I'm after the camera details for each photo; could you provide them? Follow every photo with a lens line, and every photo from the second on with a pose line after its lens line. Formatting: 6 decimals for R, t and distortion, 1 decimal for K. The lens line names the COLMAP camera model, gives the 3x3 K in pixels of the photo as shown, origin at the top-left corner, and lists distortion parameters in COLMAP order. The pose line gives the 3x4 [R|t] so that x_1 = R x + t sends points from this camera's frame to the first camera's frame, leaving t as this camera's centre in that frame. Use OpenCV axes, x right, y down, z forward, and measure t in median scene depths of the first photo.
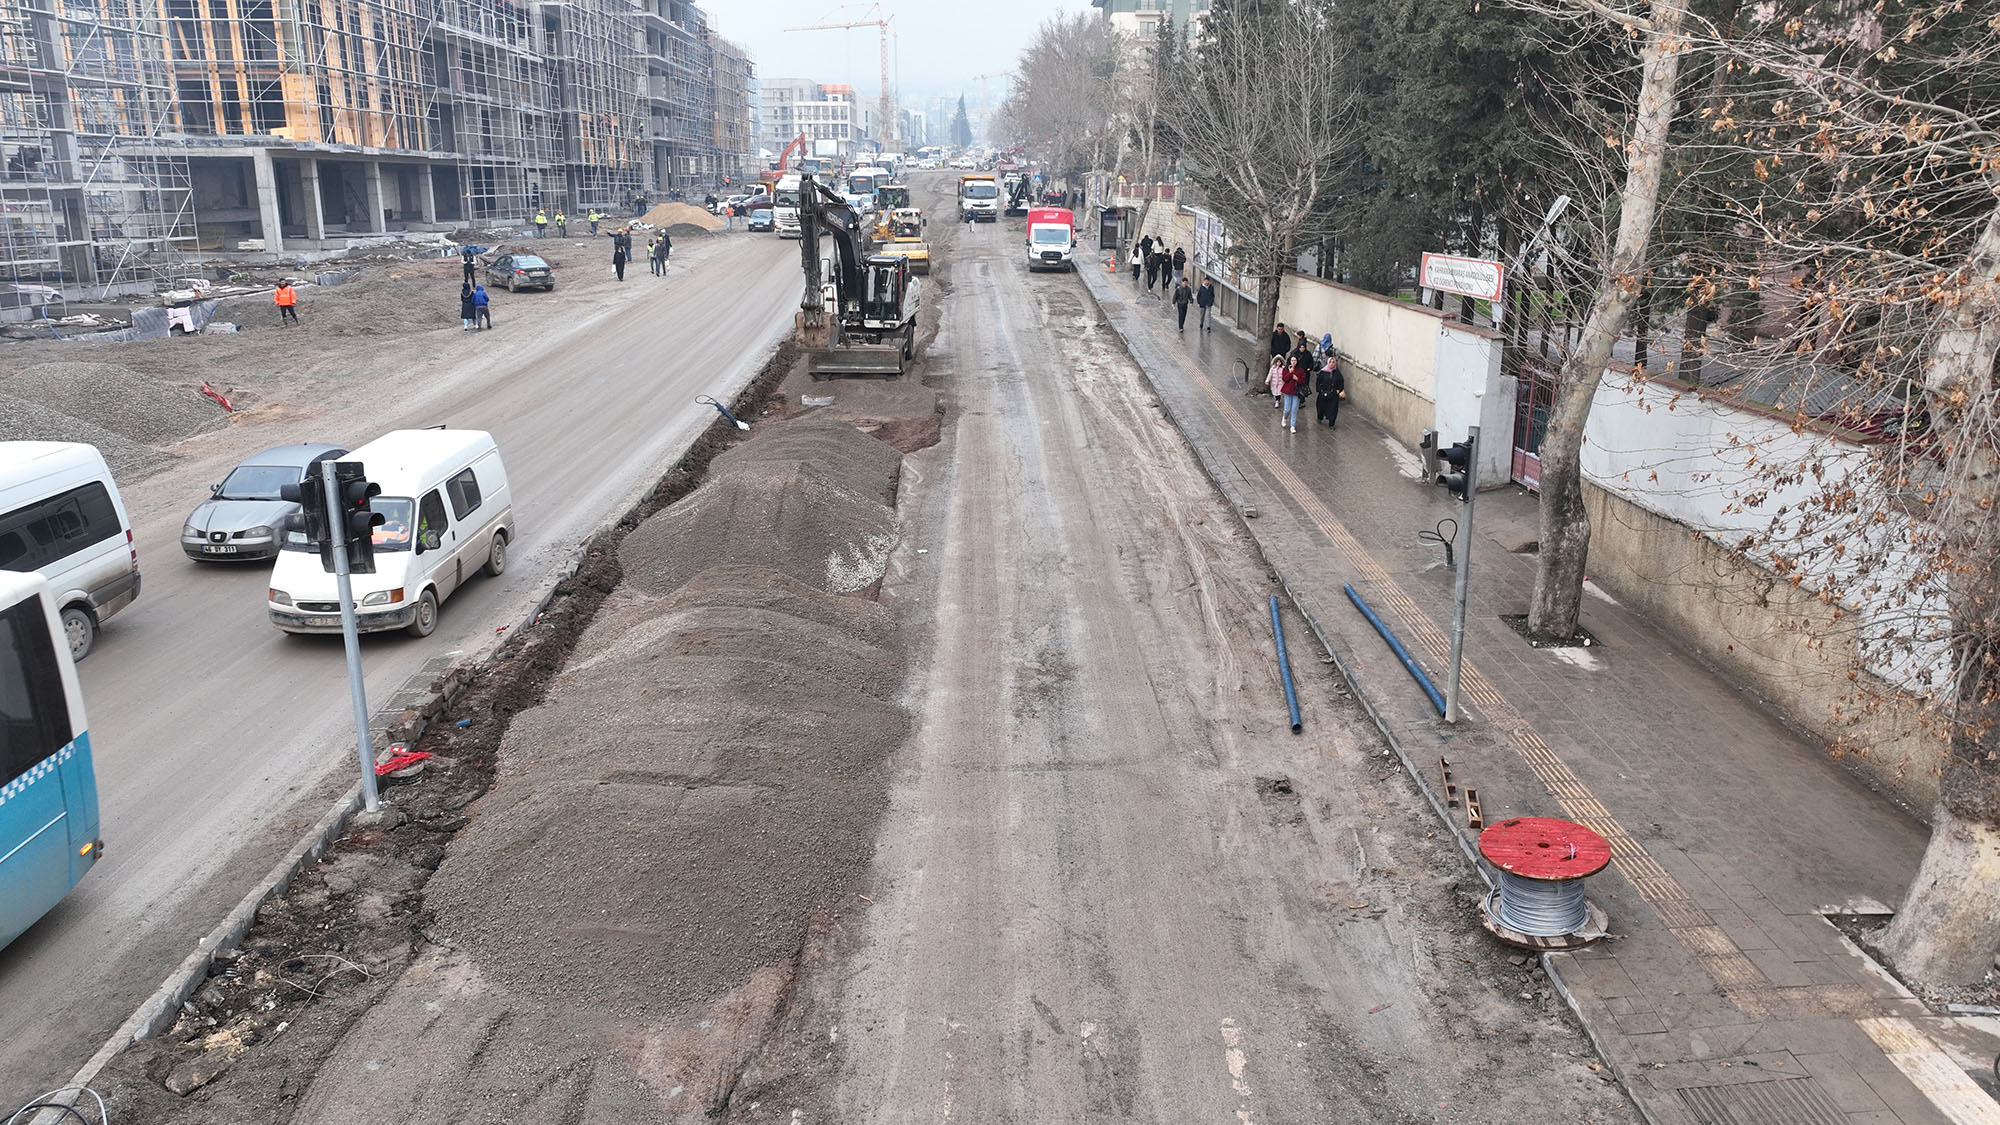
lens RADIAL K [[1480.7, 0, 996.0], [0, 1480.7, 568.7], [0, 0, 1]] dist [0.004439, 0.022066]
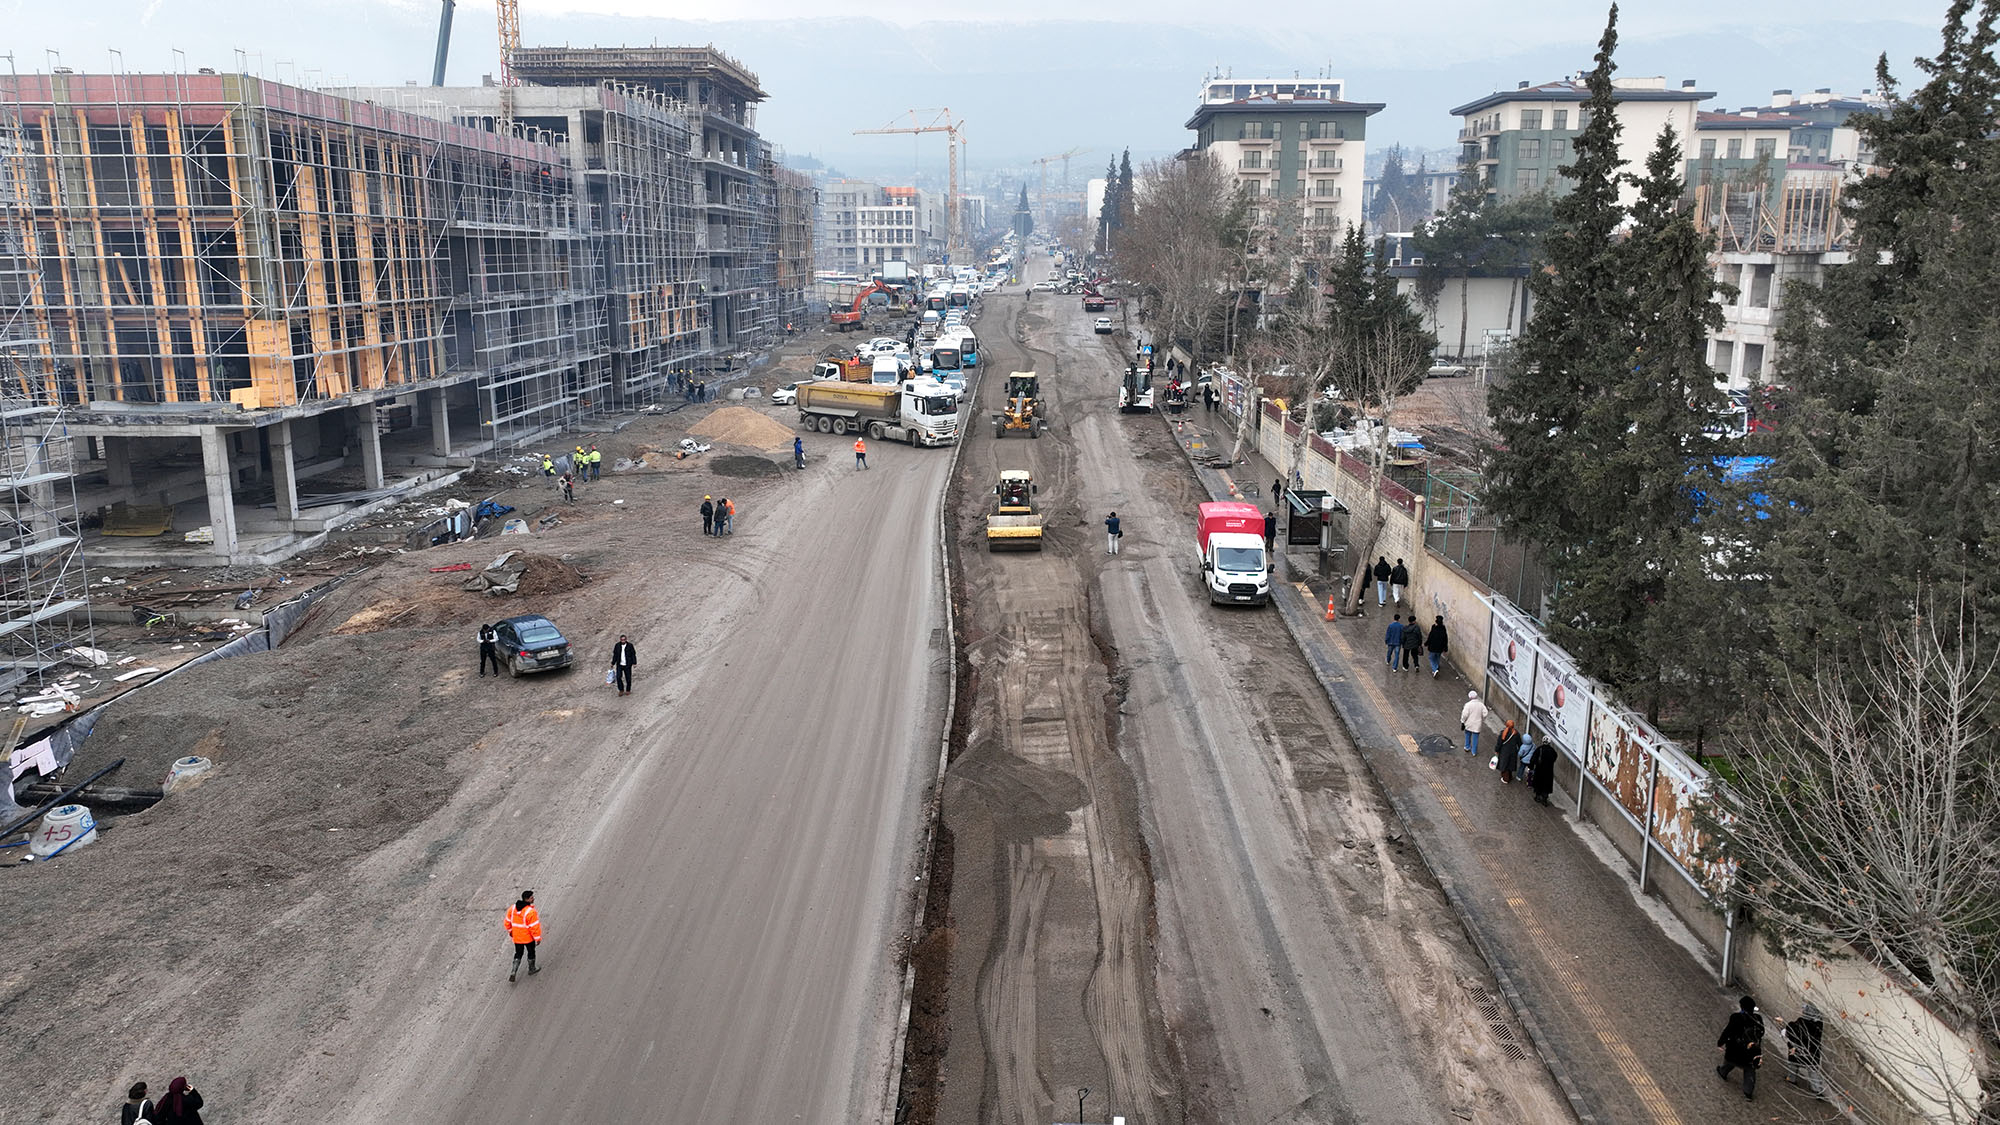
lens RADIAL K [[1480.7, 0, 1003.1], [0, 1480.7, 556.4], [0, 0, 1]] dist [0.004439, 0.022066]
pose [[0.999536, 0.001135, -0.030443, -0.046640], [-0.002711, 0.998654, -0.051787, -0.146863], [0.030344, 0.051845, 0.998194, 0.199808]]
